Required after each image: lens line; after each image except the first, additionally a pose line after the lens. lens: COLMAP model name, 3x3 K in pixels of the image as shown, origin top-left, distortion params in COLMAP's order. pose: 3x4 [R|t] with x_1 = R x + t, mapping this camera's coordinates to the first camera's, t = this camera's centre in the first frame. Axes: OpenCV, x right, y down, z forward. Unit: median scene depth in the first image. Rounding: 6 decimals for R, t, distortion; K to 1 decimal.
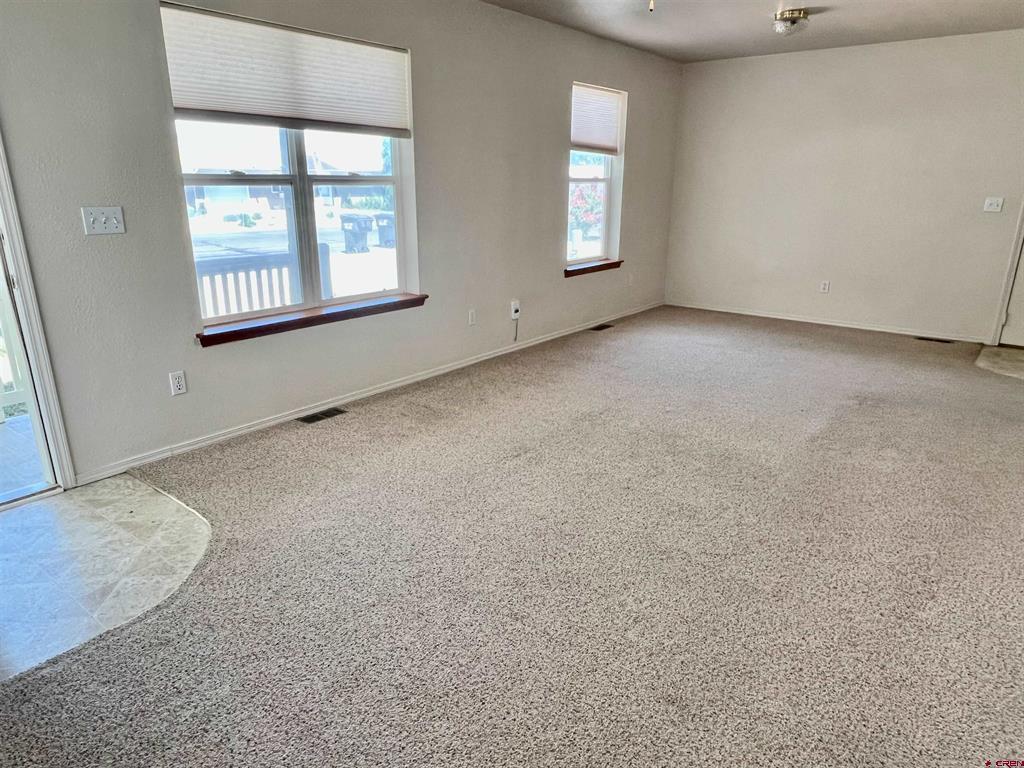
lens RADIAL K [[660.7, 0, 512.0], [0, 660.7, 384.0], [0, 0, 1]] dist [0.000980, -0.000628]
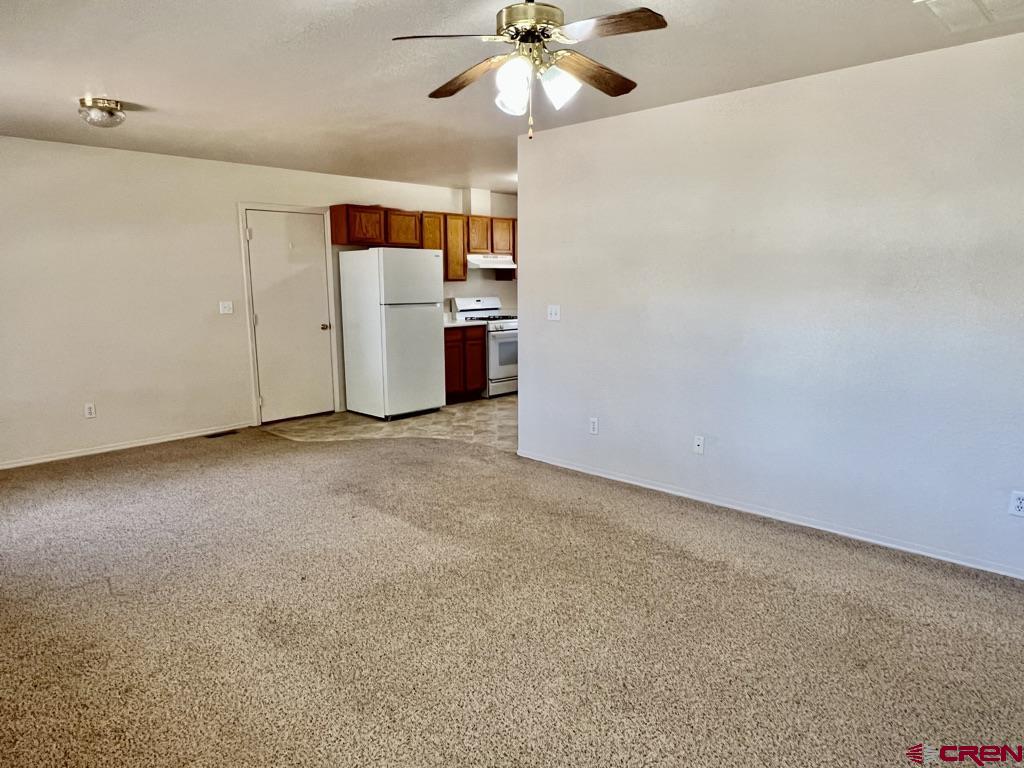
lens RADIAL K [[660.7, 0, 512.0], [0, 660.7, 384.0], [0, 0, 1]] dist [0.000980, -0.000628]
pose [[0.118335, -0.169751, 0.978357, -0.372041], [0.303348, 0.944357, 0.127161, -0.160447], [-0.945503, 0.281735, 0.163244, 0.440928]]
